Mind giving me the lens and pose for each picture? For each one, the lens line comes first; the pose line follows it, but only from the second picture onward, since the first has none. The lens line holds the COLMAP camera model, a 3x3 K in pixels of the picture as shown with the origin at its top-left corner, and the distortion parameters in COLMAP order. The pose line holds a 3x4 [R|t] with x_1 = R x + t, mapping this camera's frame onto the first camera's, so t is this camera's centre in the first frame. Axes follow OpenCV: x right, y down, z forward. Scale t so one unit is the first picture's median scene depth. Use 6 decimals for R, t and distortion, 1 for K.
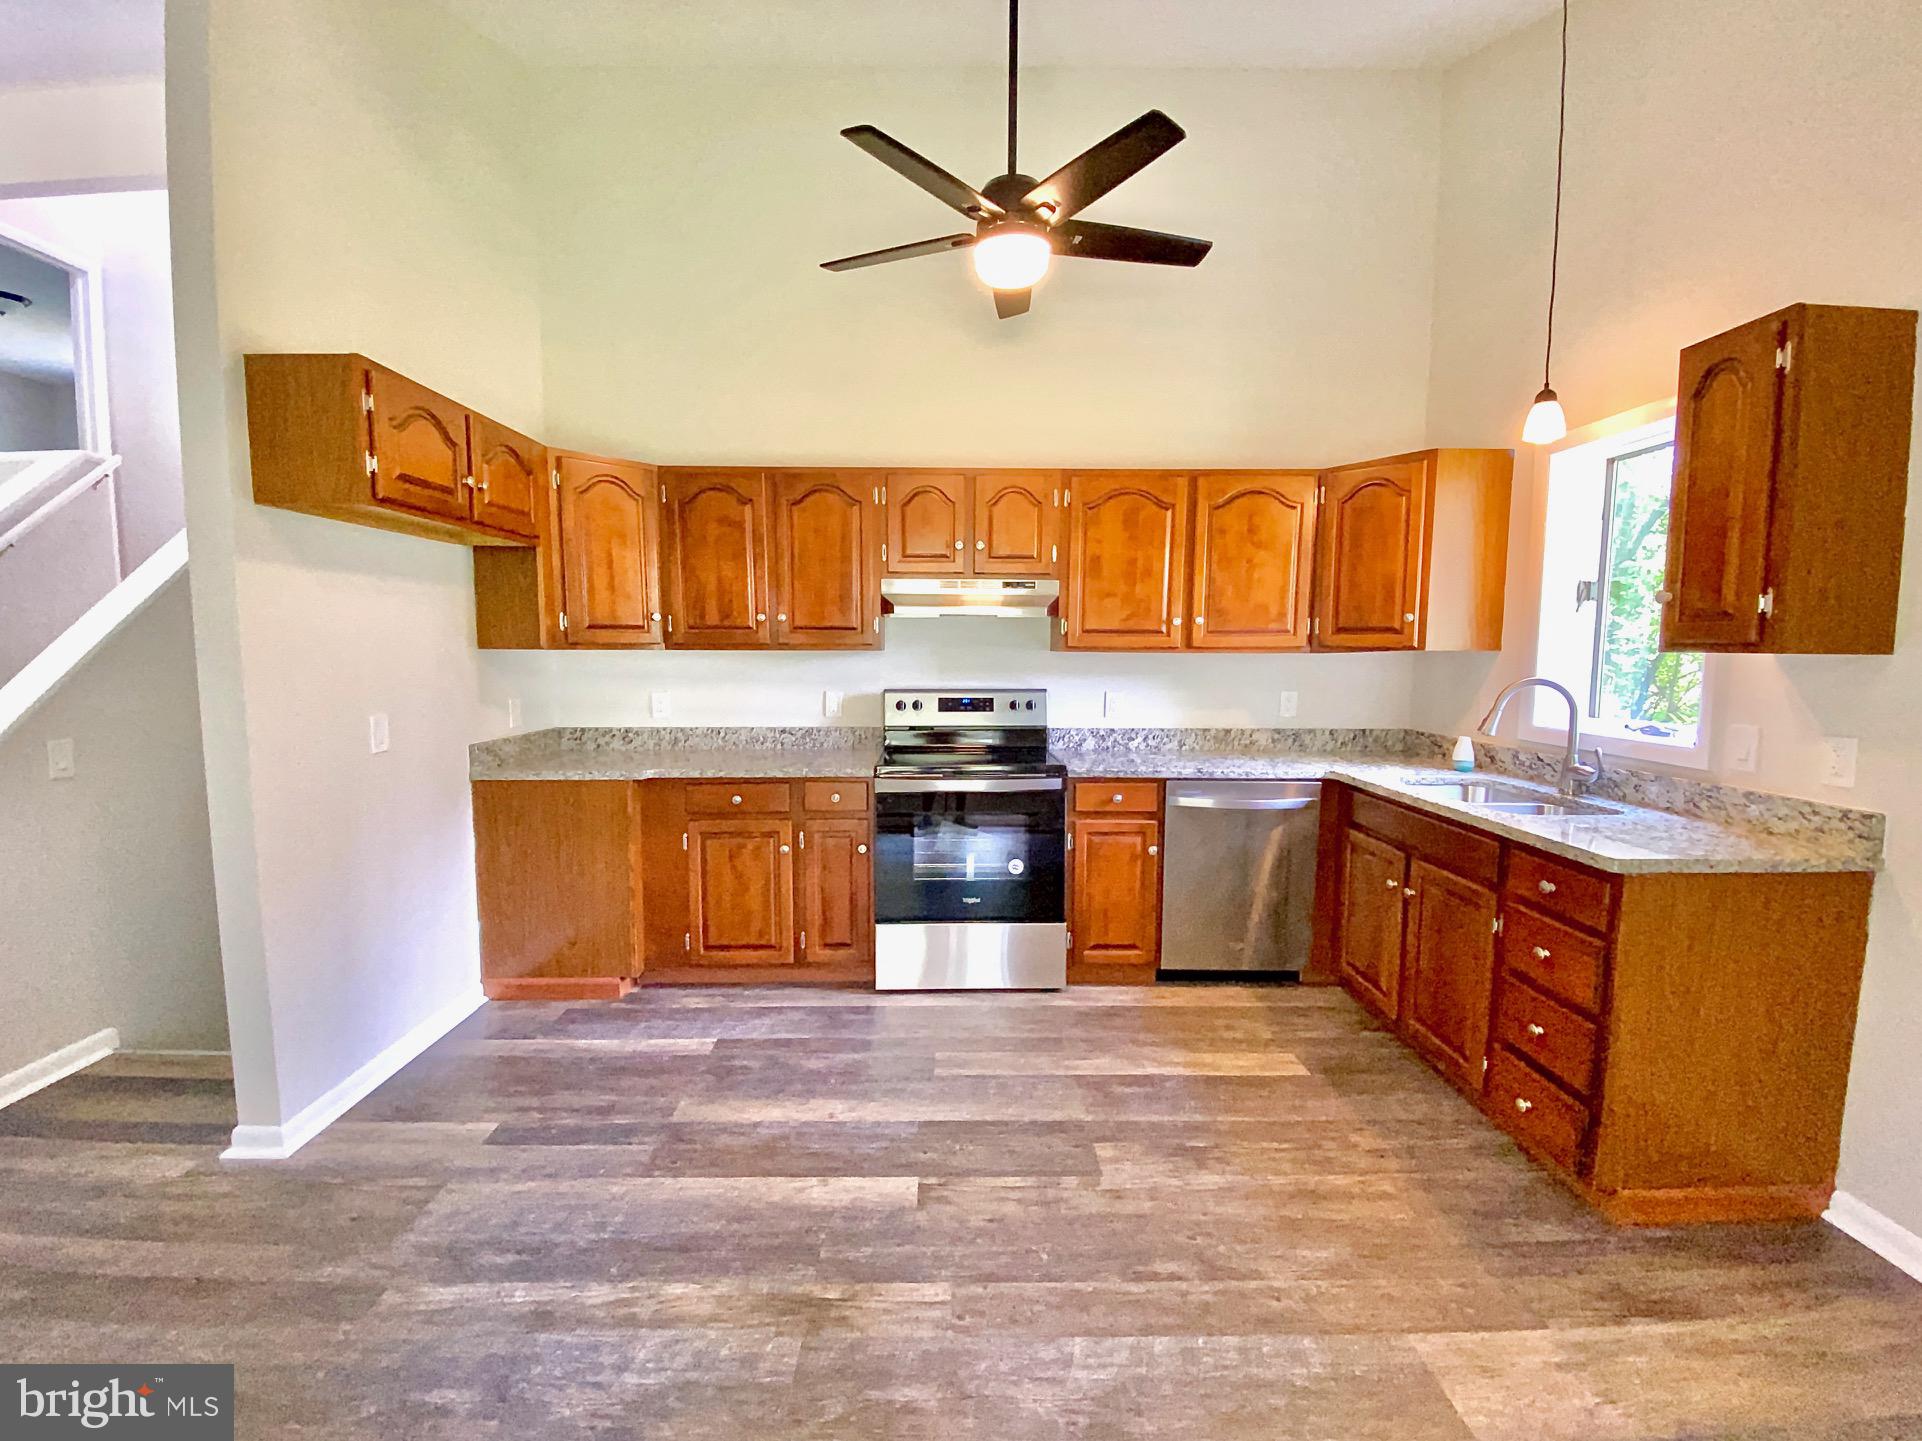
lens RADIAL K [[828.7, 0, 966.8], [0, 828.7, 721.4], [0, 0, 1]] dist [0.001789, -0.002735]
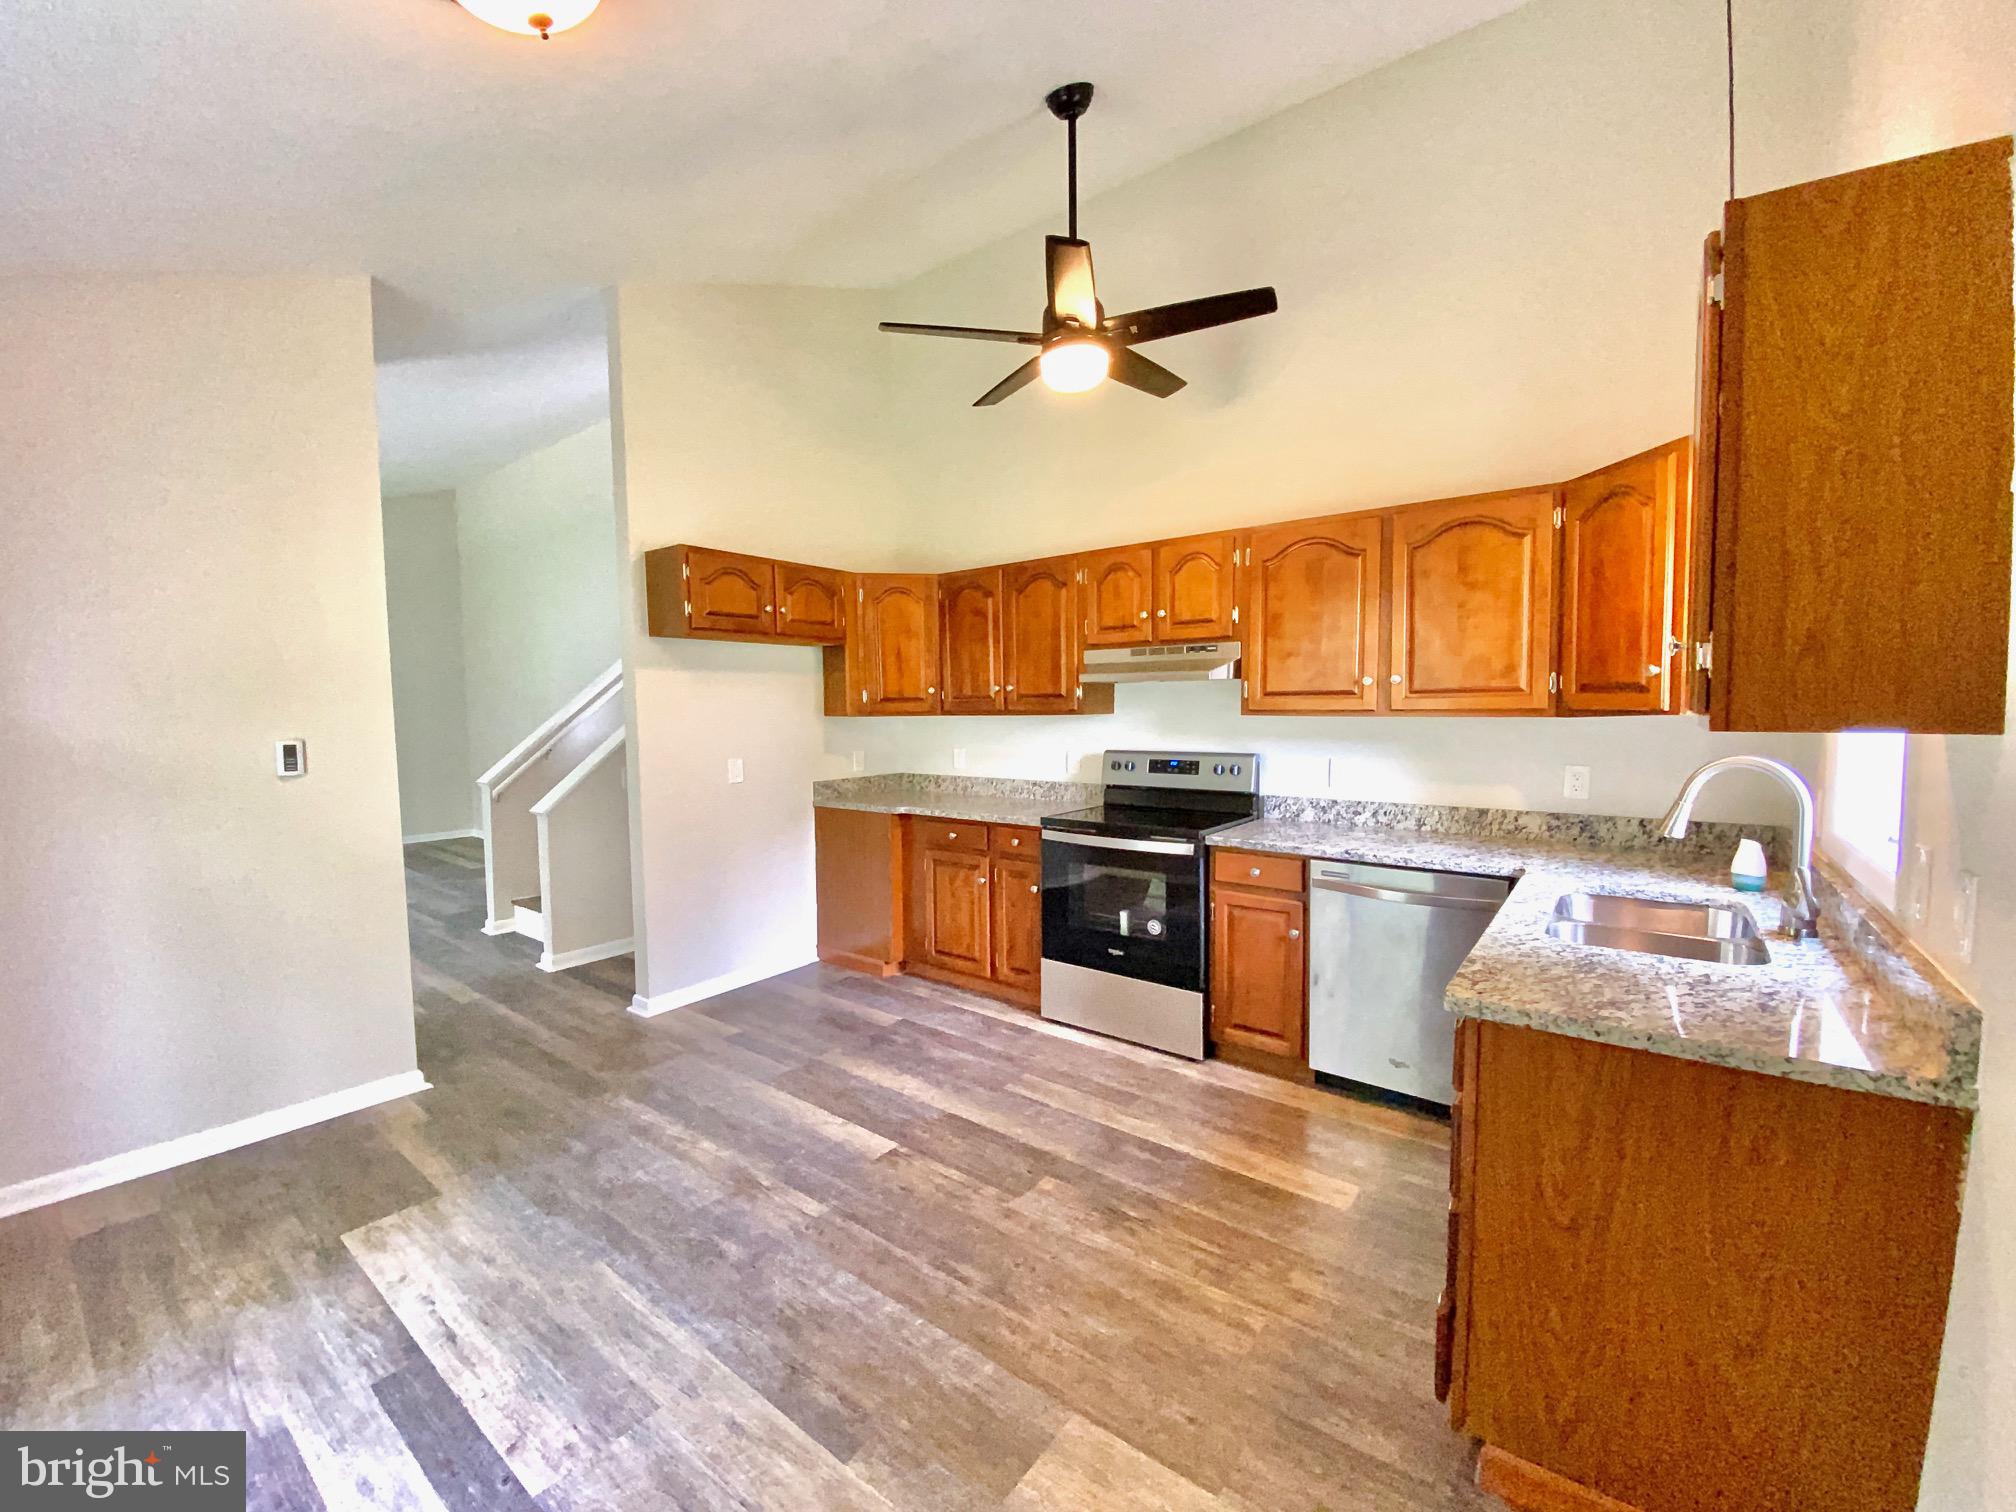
lens RADIAL K [[826.3, 0, 1002.1], [0, 826.3, 758.7], [0, 0, 1]] dist [-0.010024, -0.005322]
pose [[0.775257, 0.030514, -0.630909, 0.548468], [-0.043816, 0.999024, -0.005524, -0.018062], [0.630125, 0.031926, 0.775837, 0.081387]]
